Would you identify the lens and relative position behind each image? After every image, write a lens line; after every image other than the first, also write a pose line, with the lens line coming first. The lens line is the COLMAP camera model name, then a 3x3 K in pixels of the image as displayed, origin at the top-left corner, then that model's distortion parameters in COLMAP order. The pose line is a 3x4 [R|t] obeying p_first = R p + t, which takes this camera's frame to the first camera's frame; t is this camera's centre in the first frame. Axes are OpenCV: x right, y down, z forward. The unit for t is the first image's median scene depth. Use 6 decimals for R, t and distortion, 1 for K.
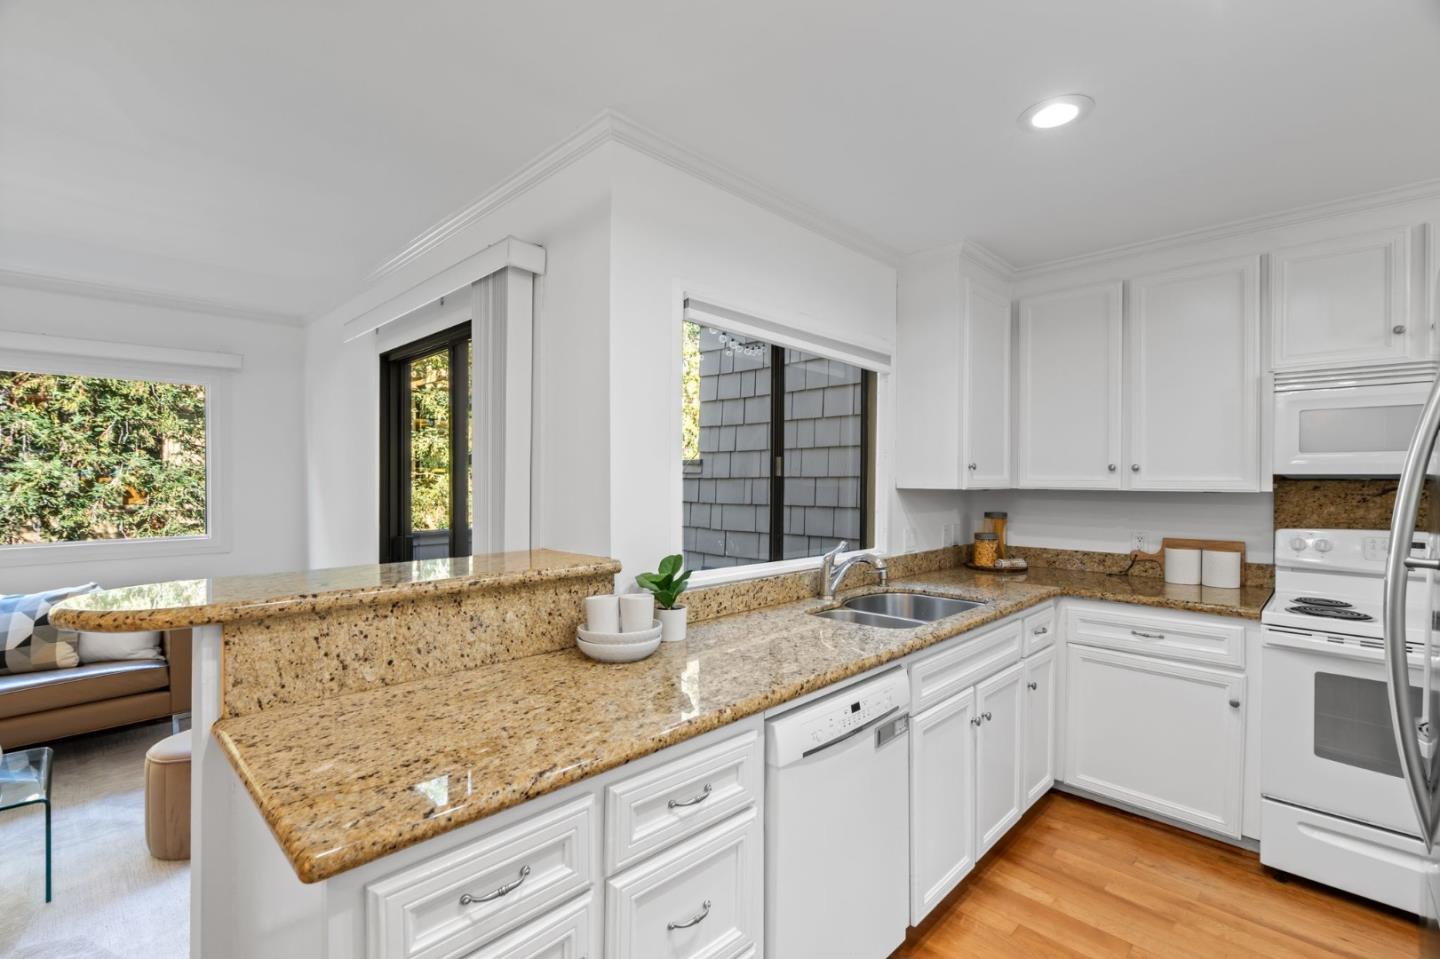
lens RADIAL K [[648.1, 0, 711.0], [0, 648.1, 482.9], [0, 0, 1]] dist [-0.006786, 0.002486]
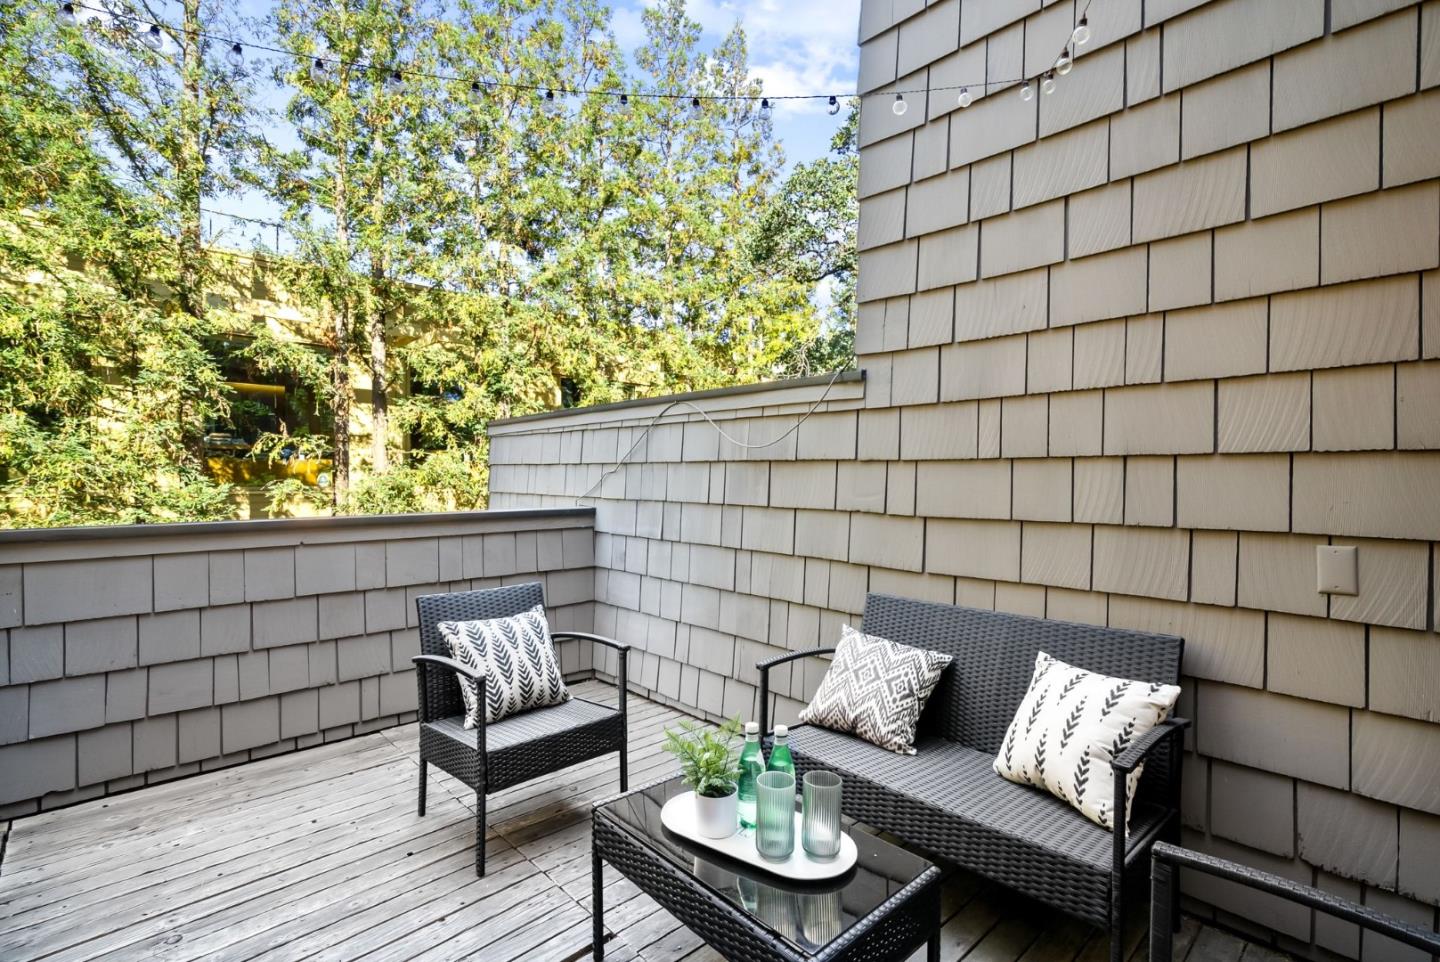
lens RADIAL K [[648.1, 0, 721.1], [0, 648.1, 474.8], [0, 0, 1]] dist [-0.006786, 0.002486]
pose [[0.999785, 0.005494, -0.019978, -0.193388], [-0.005642, 0.999957, -0.007359, 0.079929], [0.019937, 0.007470, 0.999773, 0.911182]]
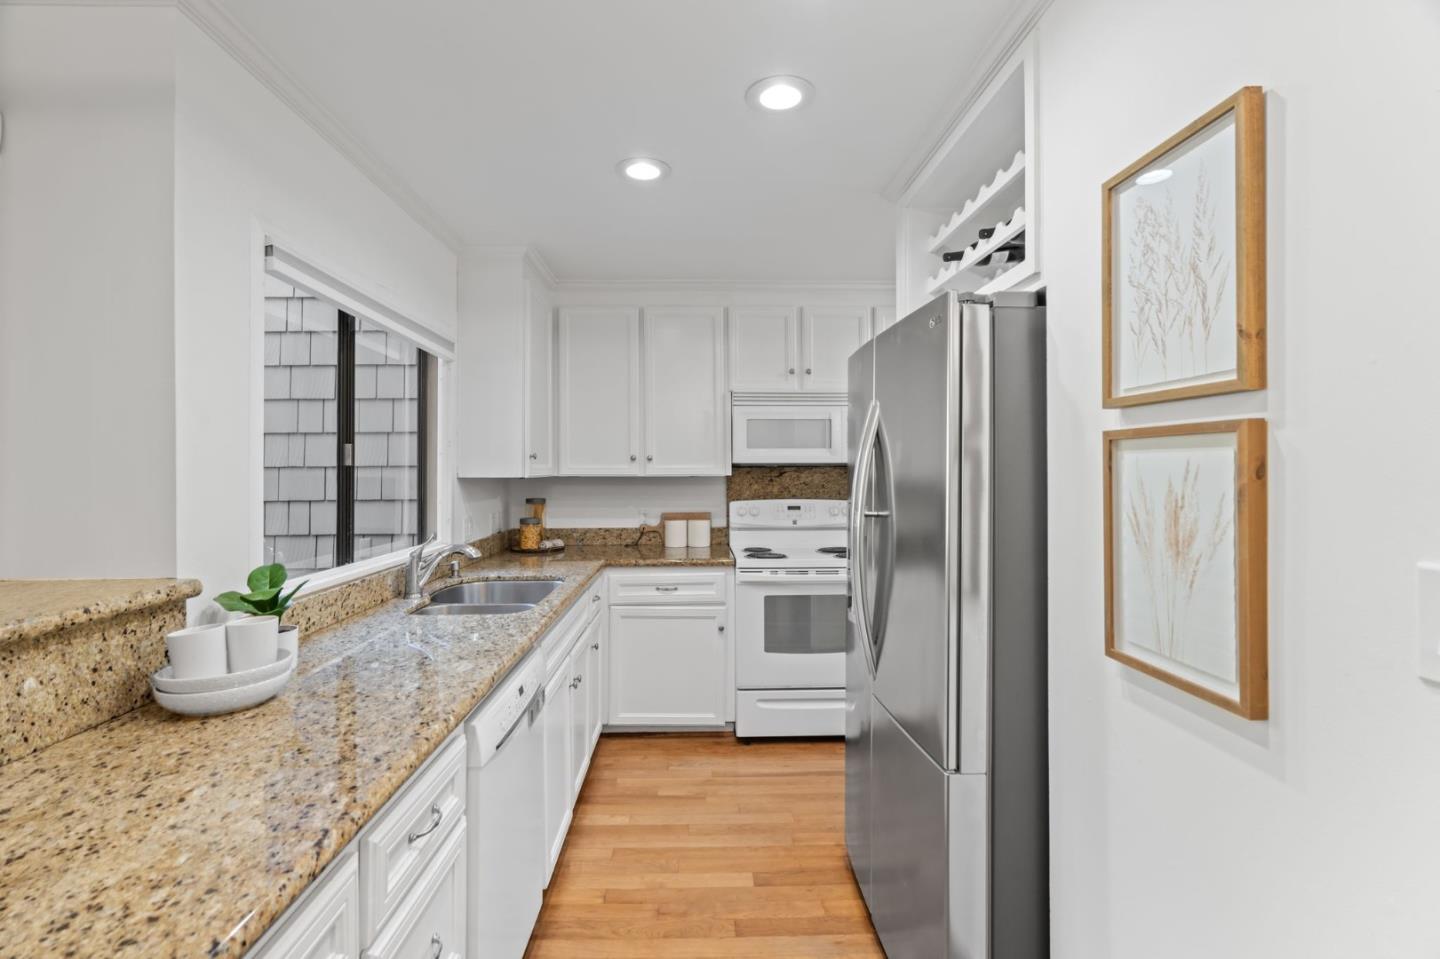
lens RADIAL K [[648.1, 0, 719.6], [0, 648.1, 466.8], [0, 0, 1]] dist [-0.006786, 0.002486]
pose [[0.687135, -0.004542, 0.726515, -0.159016], [0.010302, 0.999941, -0.003492, -0.000537], [-0.726456, 0.009884, 0.687142, 0.033281]]
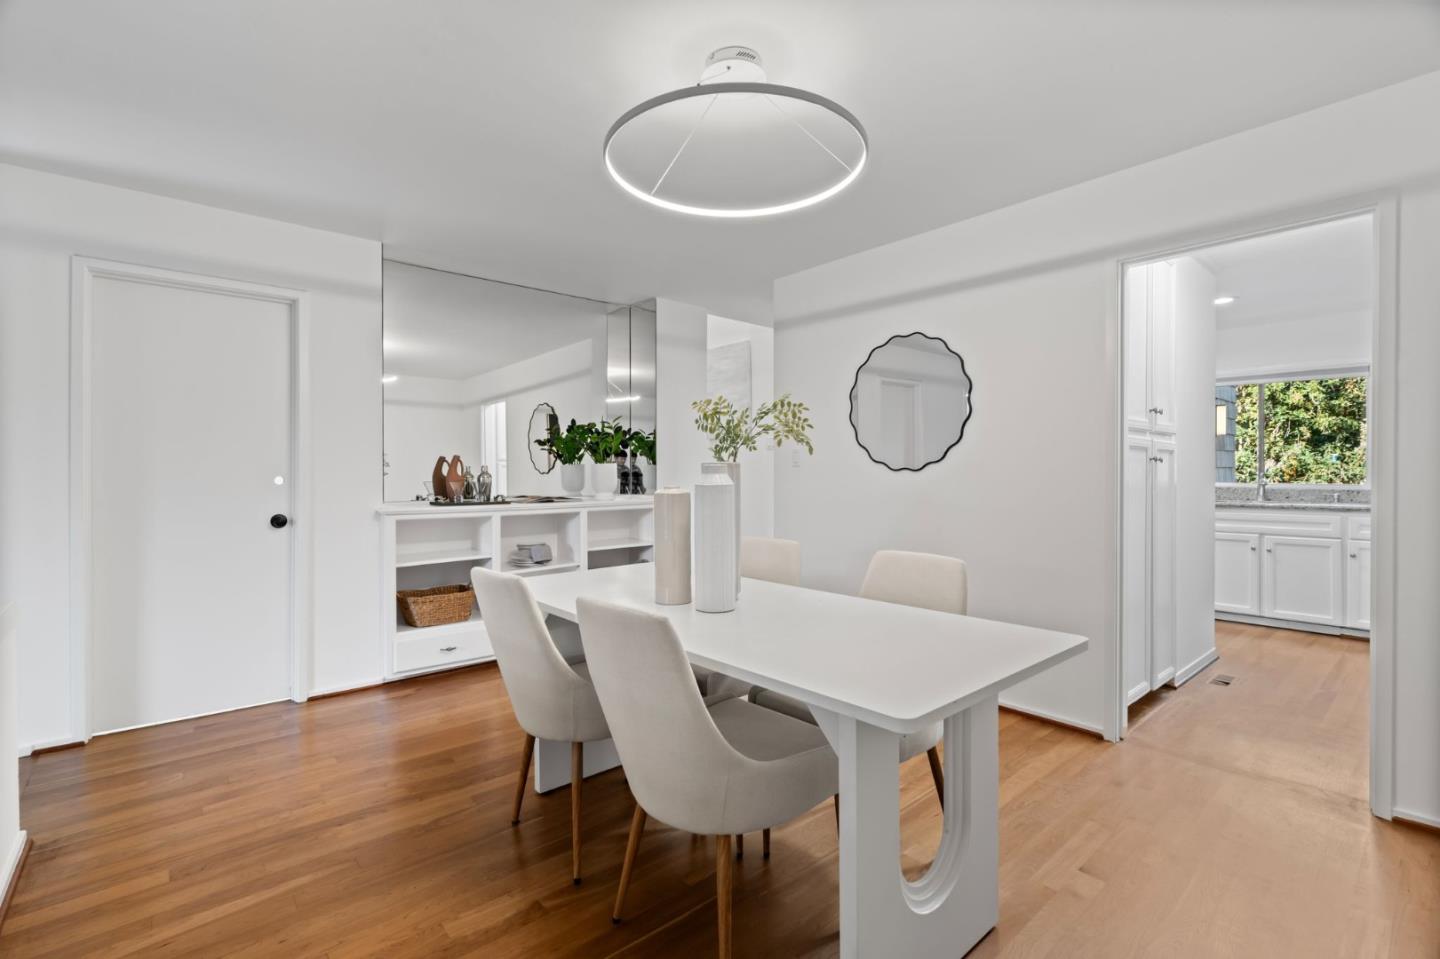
lens RADIAL K [[648.1, 0, 713.9], [0, 648.1, 474.9], [0, 0, 1]] dist [-0.006786, 0.002486]
pose [[-0.077749, 0.000249, -0.996973, 1.995688], [-0.004082, 0.999992, 0.000568, 0.083952], [0.996965, 0.004114, -0.077747, -0.506705]]
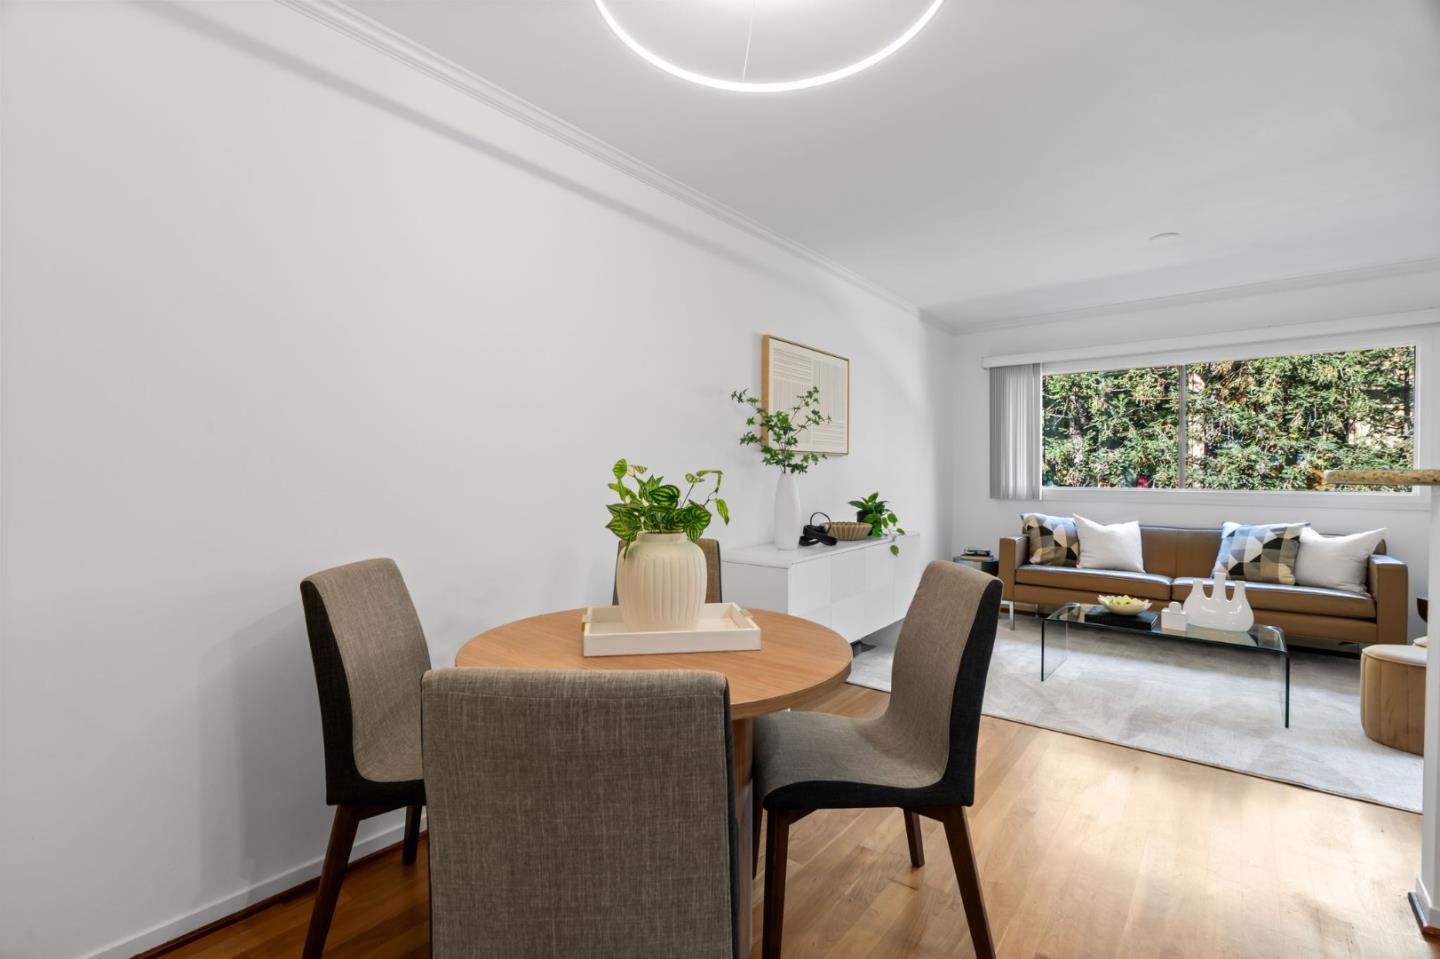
lens RADIAL K [[648.1, 0, 713.6], [0, 648.1, 477.9], [0, 0, 1]] dist [-0.006786, 0.002486]
pose [[0.097353, 0.005649, -0.995234, 0.150908], [-0.011914, 0.999919, 0.004510, 0.087738], [0.995179, 0.011418, 0.097412, -0.244894]]
